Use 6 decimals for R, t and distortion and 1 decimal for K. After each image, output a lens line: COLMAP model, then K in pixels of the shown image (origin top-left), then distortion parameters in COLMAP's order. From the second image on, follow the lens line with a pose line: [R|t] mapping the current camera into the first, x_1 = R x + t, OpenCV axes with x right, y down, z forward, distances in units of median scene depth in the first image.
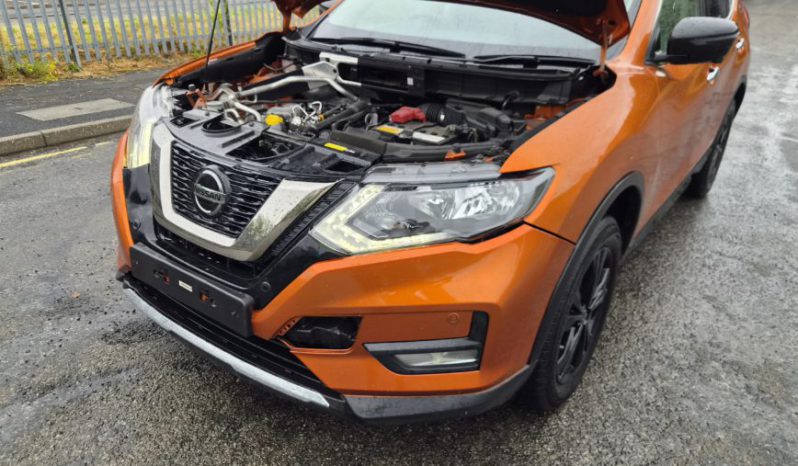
lens RADIAL K [[552.0, 0, 396.3], [0, 552.0, 234.2], [0, 0, 1]] dist [0.054799, -0.039793]
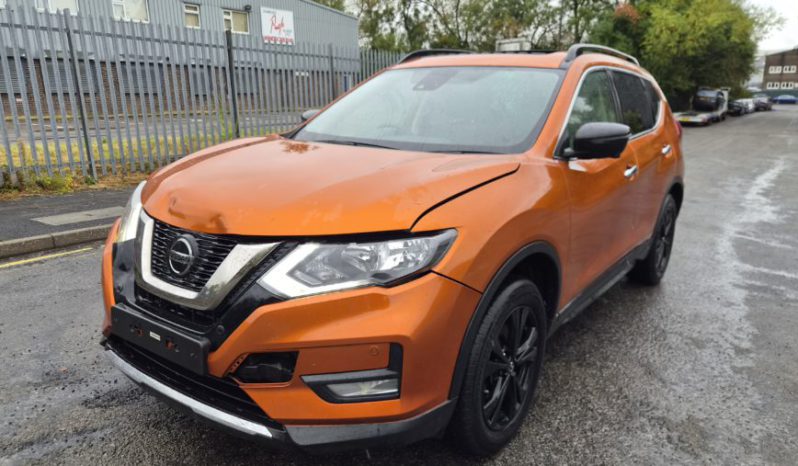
lens RADIAL K [[552.0, 0, 416.0], [0, 552.0, 246.9], [0, 0, 1]] dist [0.054799, -0.039793]
pose [[0.999848, -0.008442, 0.015281, 0.119757], [0.011052, 0.983666, -0.179666, 0.099299], [-0.013515, 0.179808, 0.983609, -0.151838]]
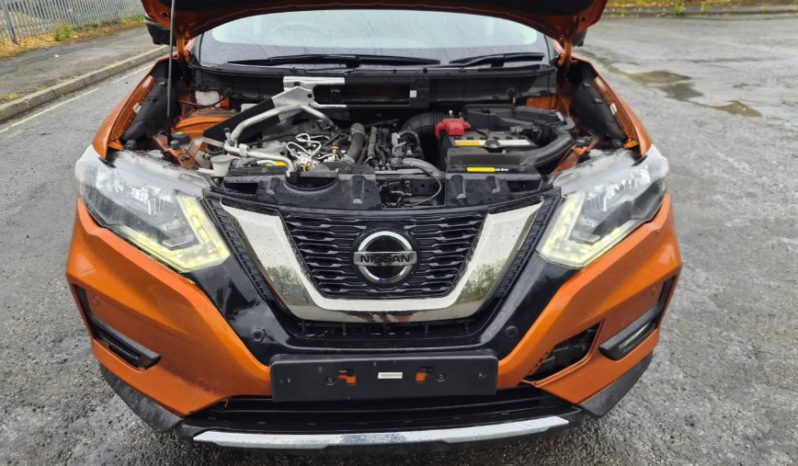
lens RADIAL K [[552.0, 0, 395.4], [0, 552.0, 240.9], [0, 0, 1]] dist [0.054799, -0.039793]
pose [[0.776553, -0.290152, 0.559265, -0.609146], [0.282148, 0.953817, 0.103079, -0.139898], [-0.563345, 0.077749, 0.822555, 0.245111]]
